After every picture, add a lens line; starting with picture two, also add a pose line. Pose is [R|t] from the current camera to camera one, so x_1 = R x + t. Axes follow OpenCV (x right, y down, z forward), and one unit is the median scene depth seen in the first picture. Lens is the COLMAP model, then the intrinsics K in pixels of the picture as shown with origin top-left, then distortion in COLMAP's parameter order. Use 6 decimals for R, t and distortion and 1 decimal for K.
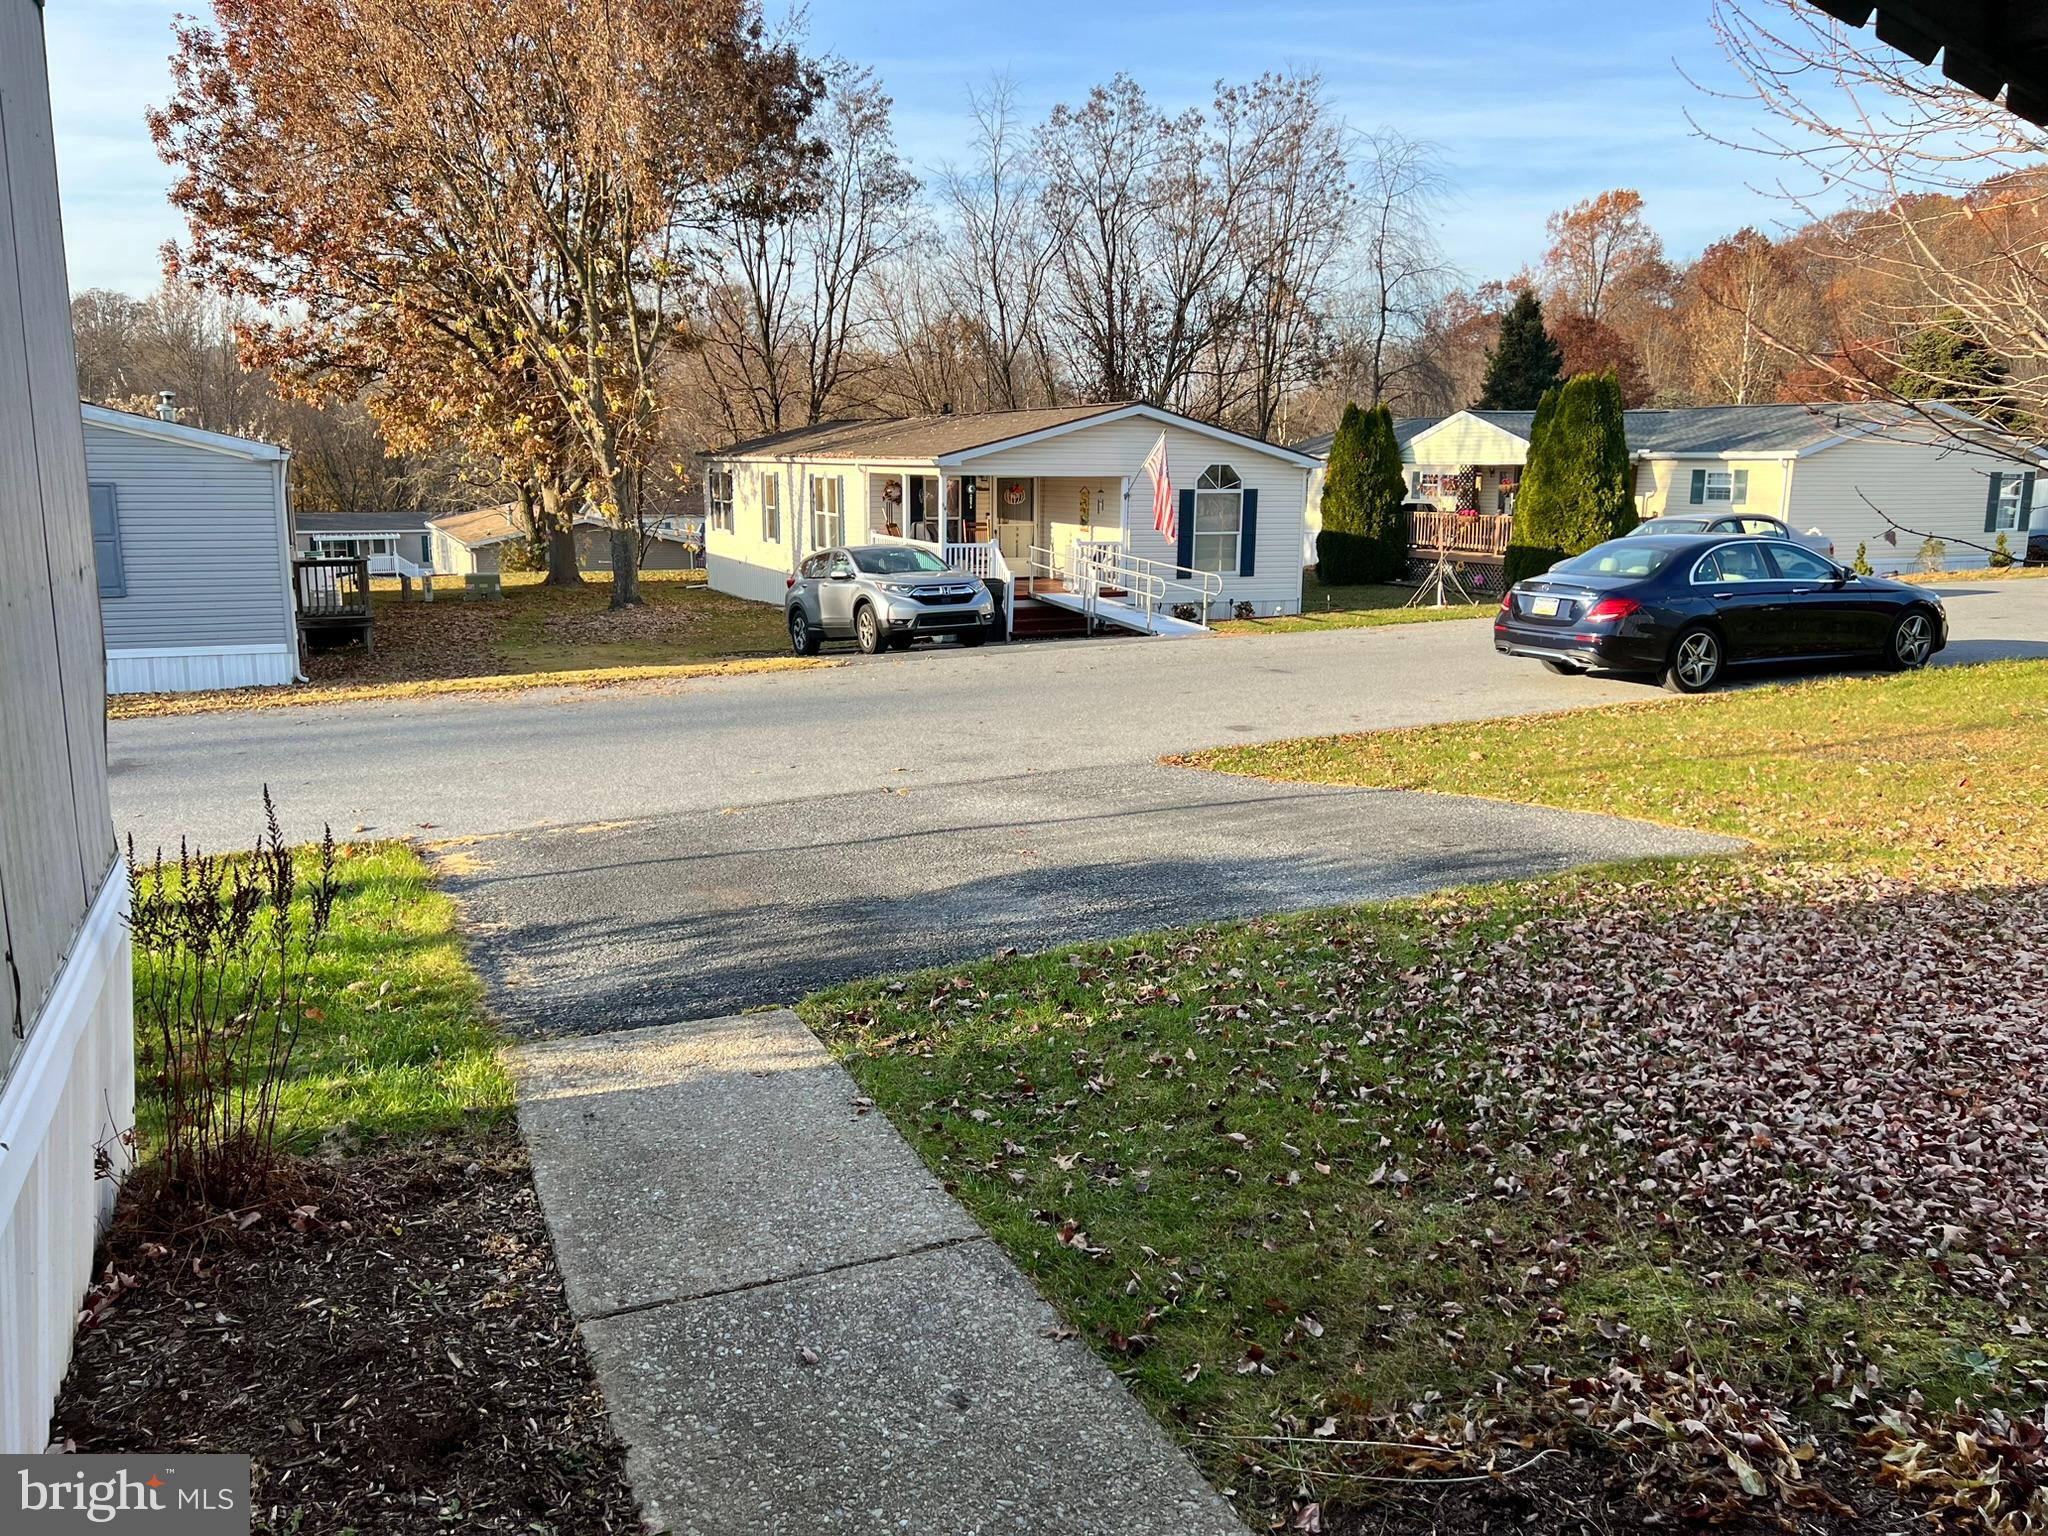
lens RADIAL K [[1530.8, 0, 1024.6], [0, 1530.8, 766.4], [0, 0, 1]] dist [0.002795, -0.007286]
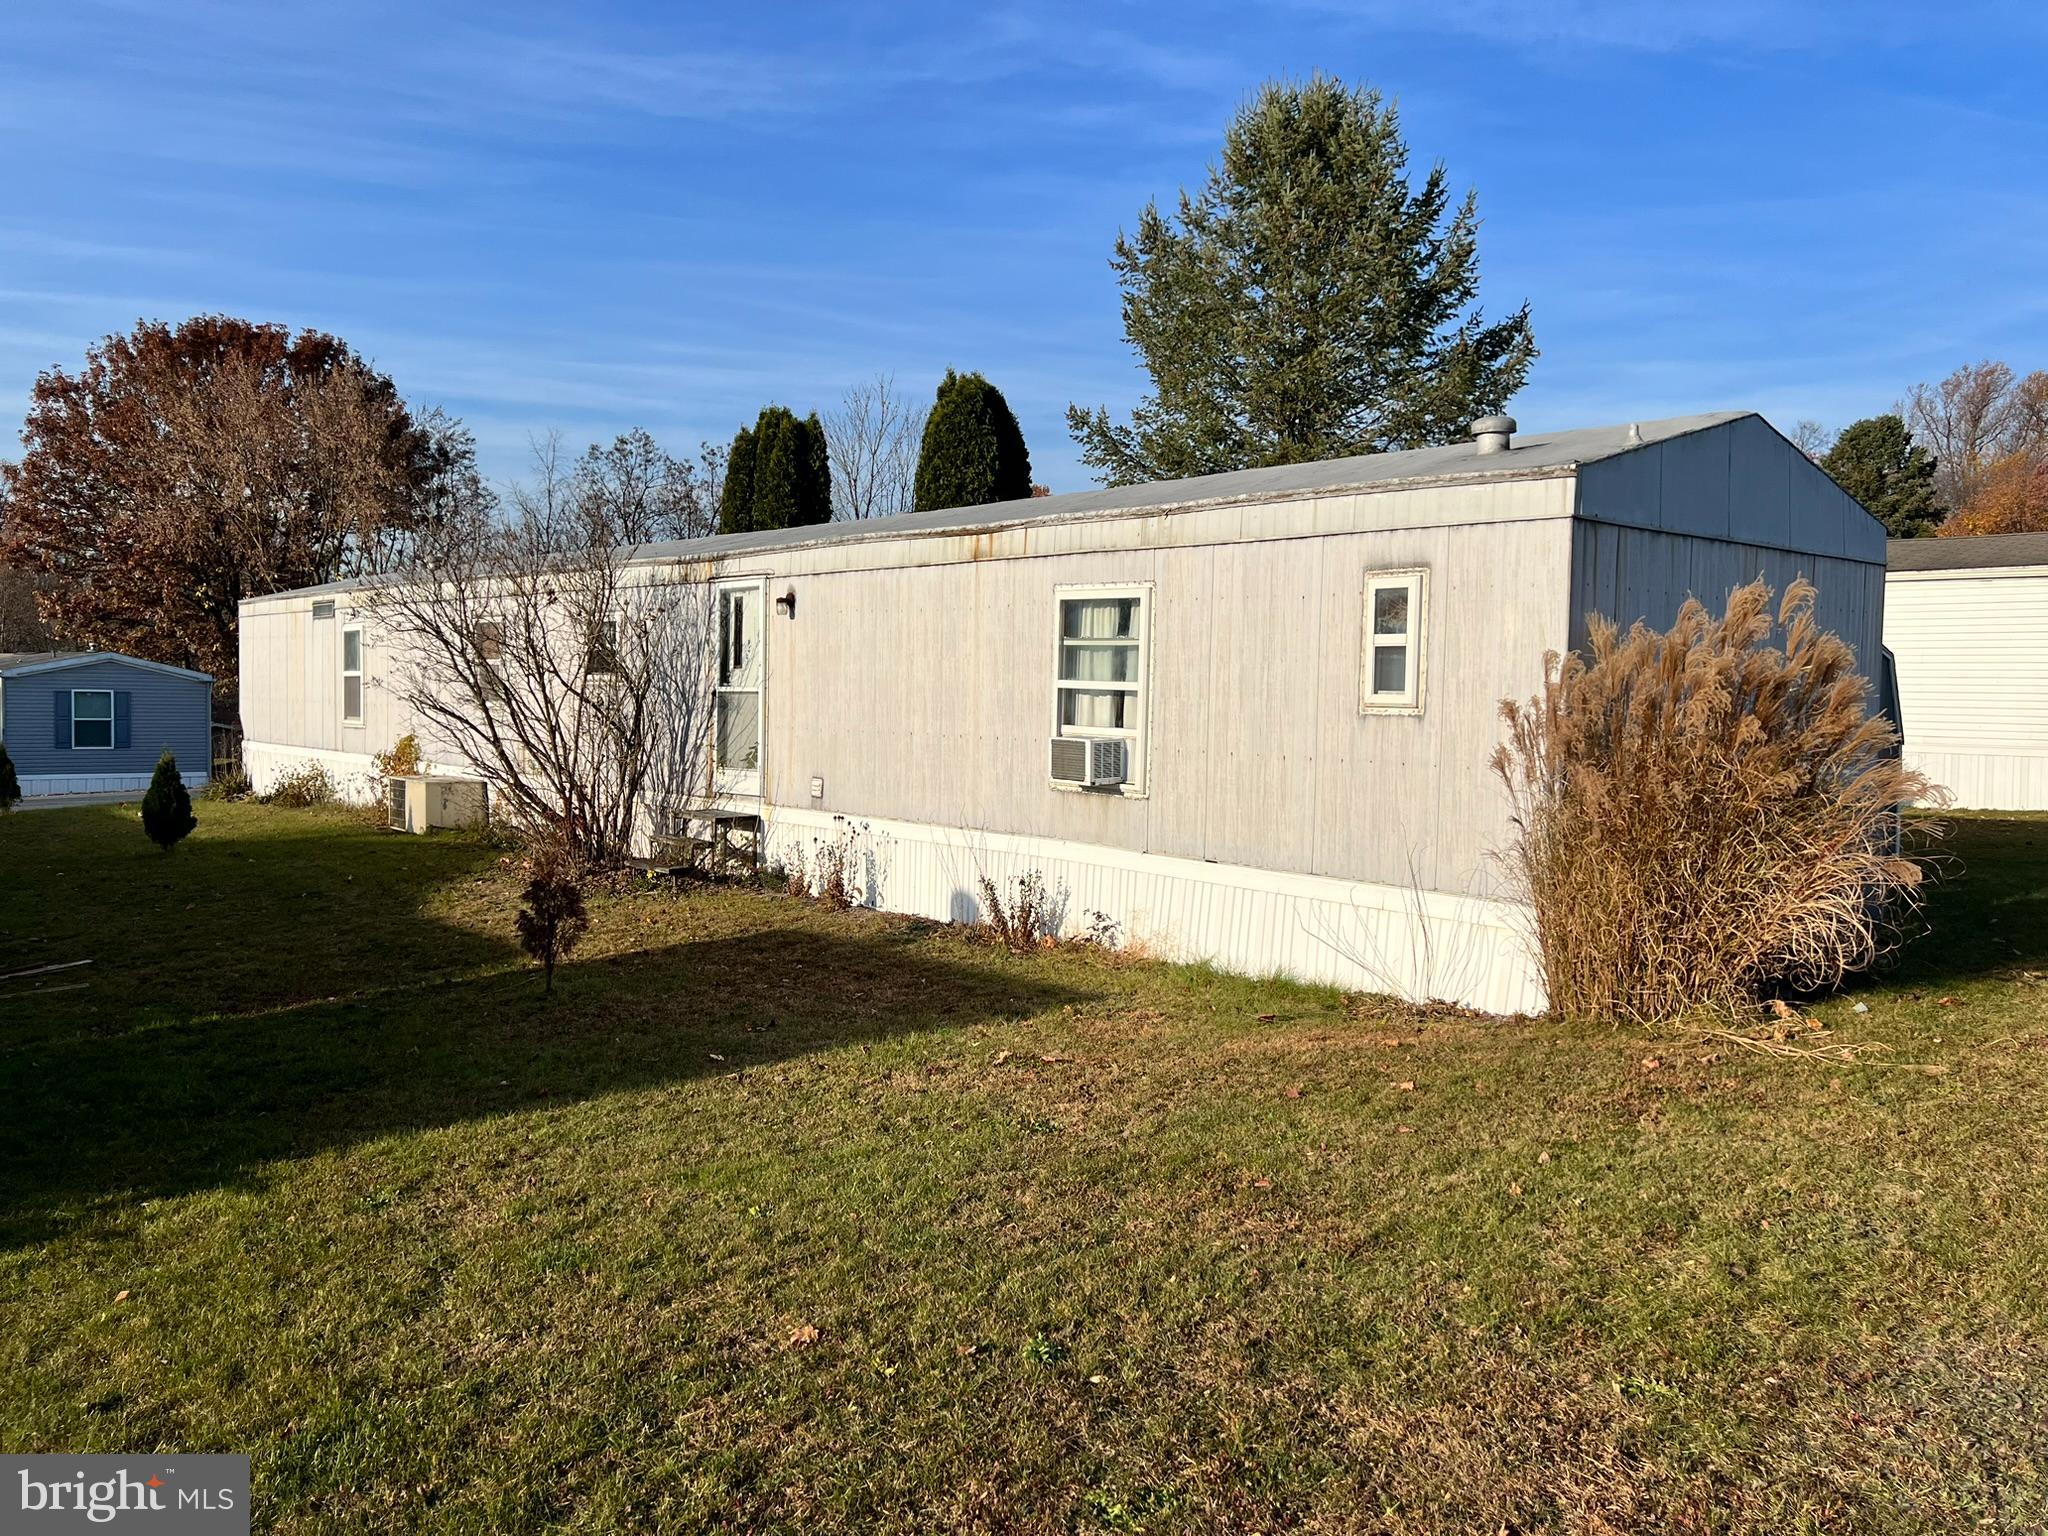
lens RADIAL K [[1530.8, 0, 1024.7], [0, 1530.8, 766.2], [0, 0, 1]] dist [0.002795, -0.007286]
pose [[0.954152, -0.006449, 0.299254, -0.025451], [0.049991, 0.989159, -0.138077, 0.094512], [-0.295120, 0.146706, 0.944130, -0.469977]]
